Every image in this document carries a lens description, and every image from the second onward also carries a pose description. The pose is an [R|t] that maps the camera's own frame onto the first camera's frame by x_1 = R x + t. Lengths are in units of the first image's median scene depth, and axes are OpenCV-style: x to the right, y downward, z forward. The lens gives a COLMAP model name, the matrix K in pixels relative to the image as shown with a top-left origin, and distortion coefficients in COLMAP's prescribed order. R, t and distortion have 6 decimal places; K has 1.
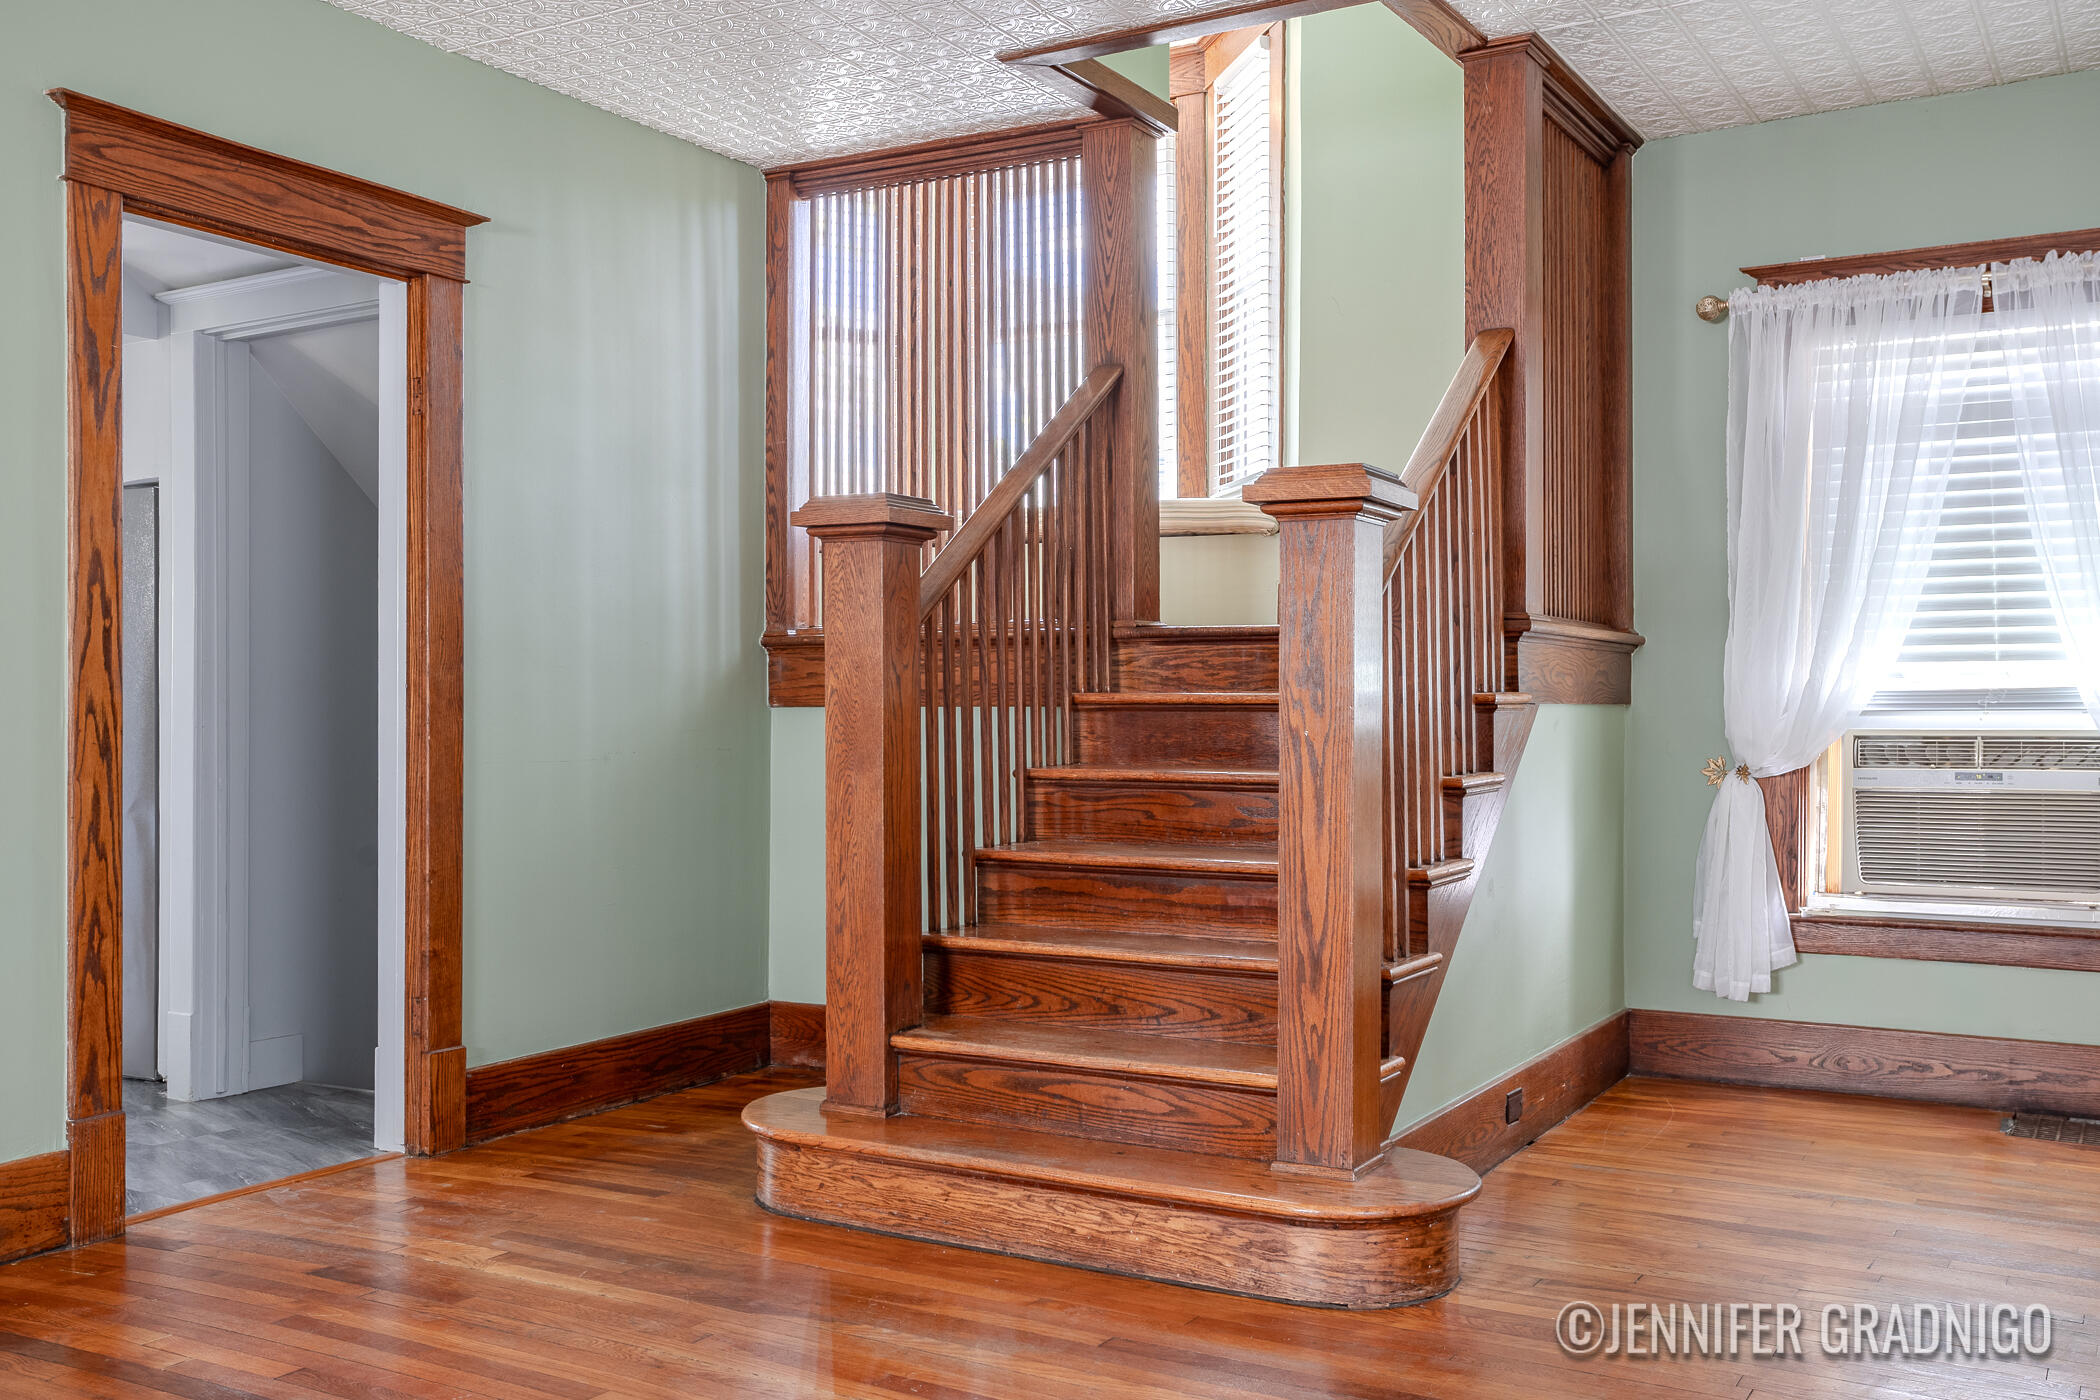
lens RADIAL K [[1905.1, 0, 1051.1], [0, 1905.1, 707.7], [0, 0, 1]] dist [0.019879, 0.000000]
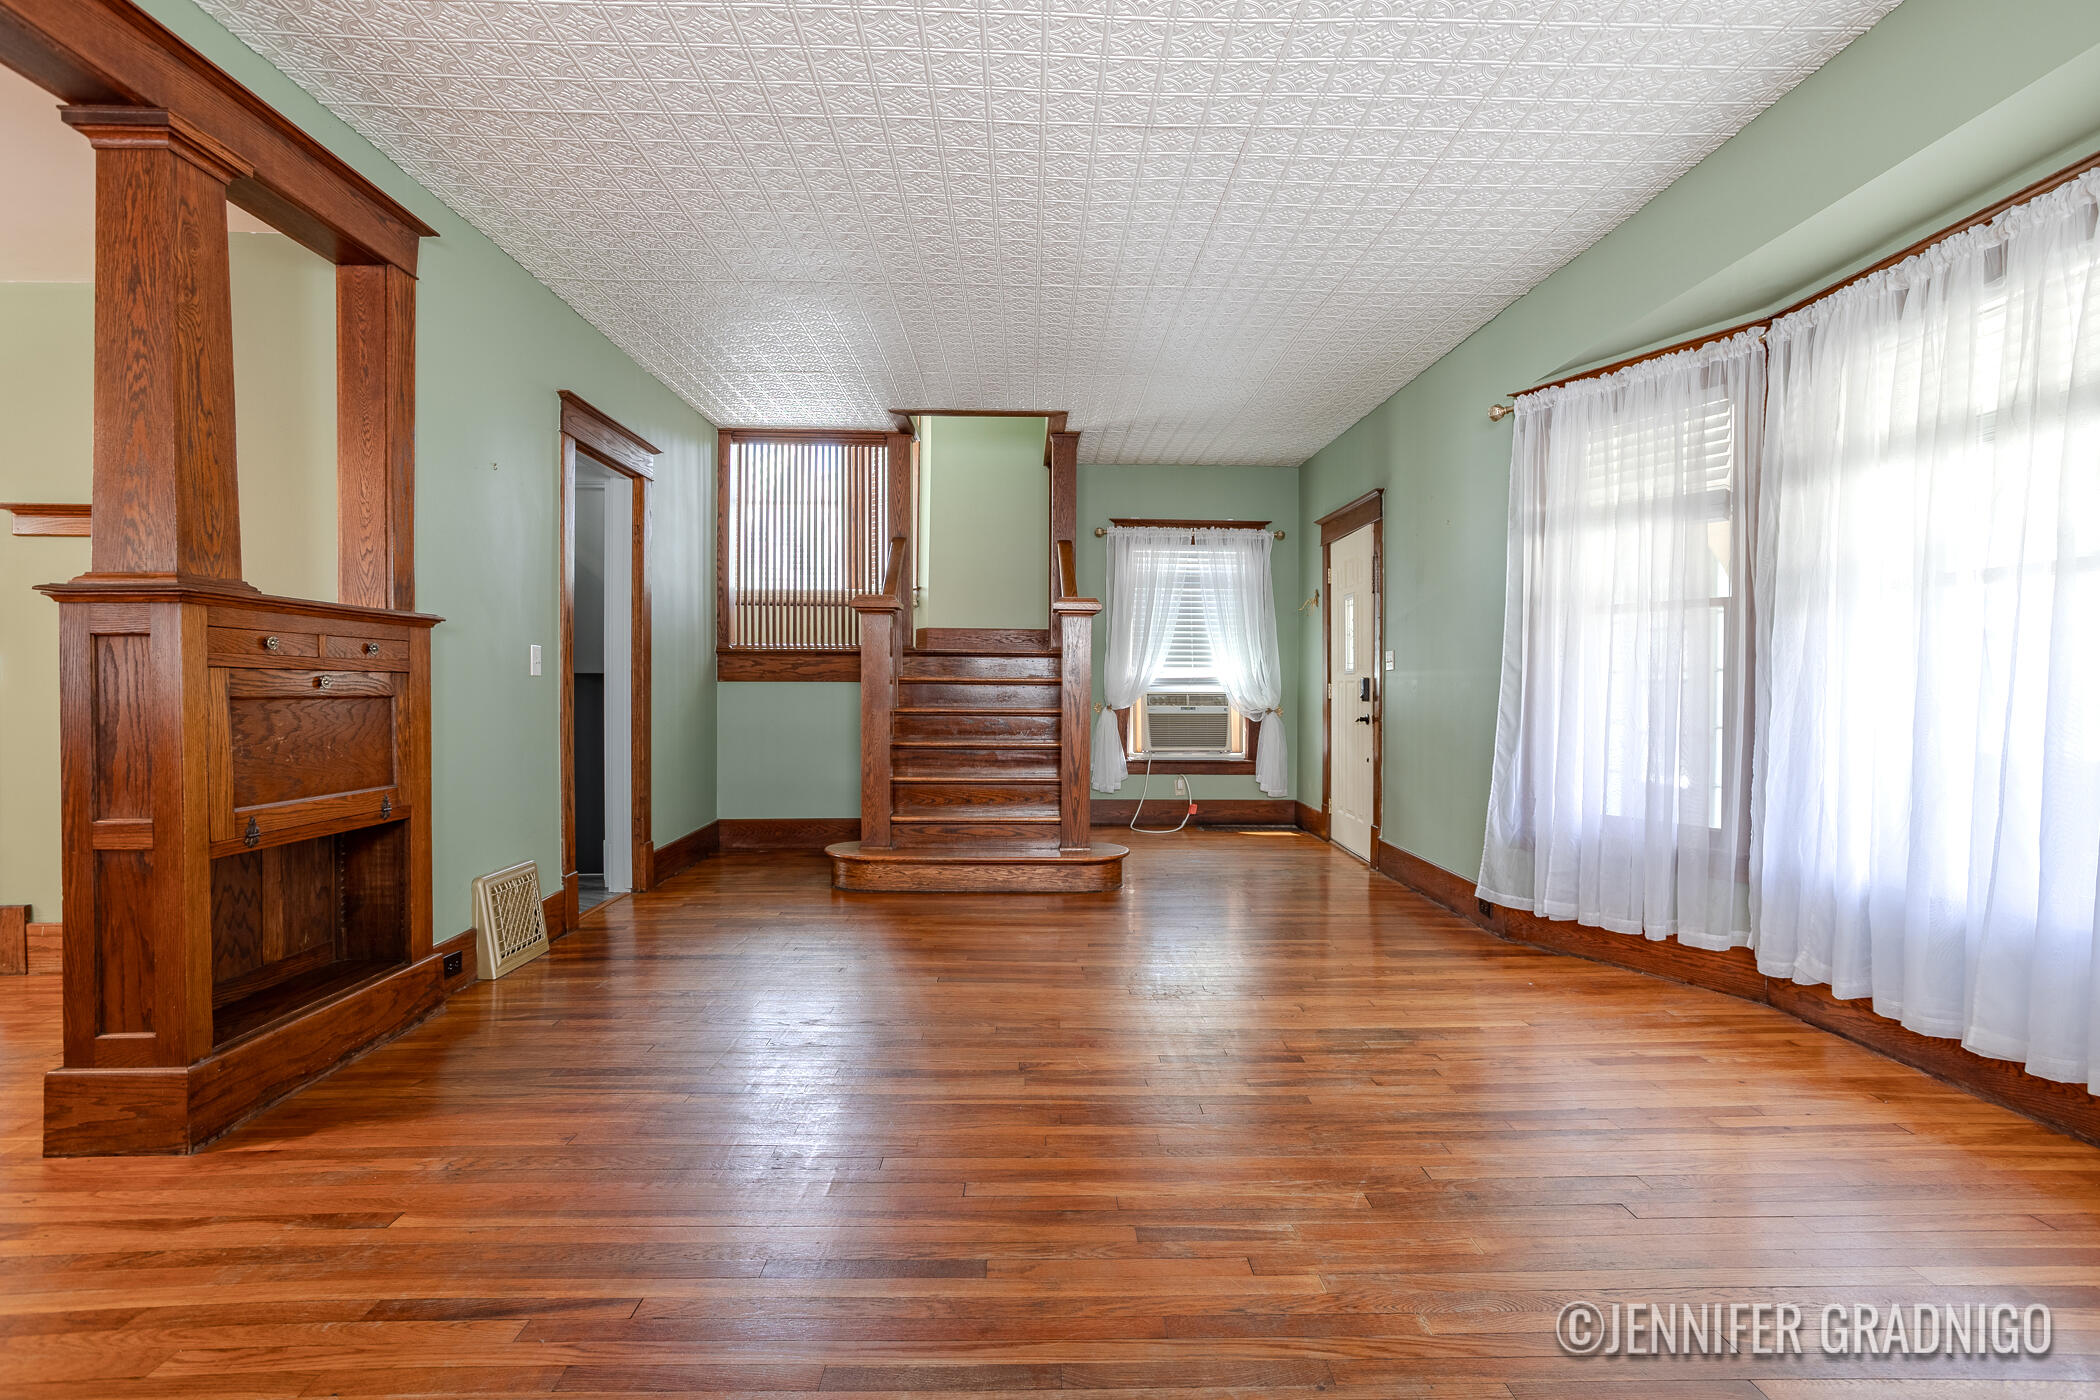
lens RADIAL K [[1013.1, 0, 1054.3], [0, 1013.1, 708.6], [0, 0, 1]] dist [-0.024587, 0.009861]
pose [[0.851545, -0.009052, 0.524204, -0.474209], [-0.005045, 0.999663, 0.025459, -0.000955], [-0.524258, -0.024324, 0.851212, -0.174790]]
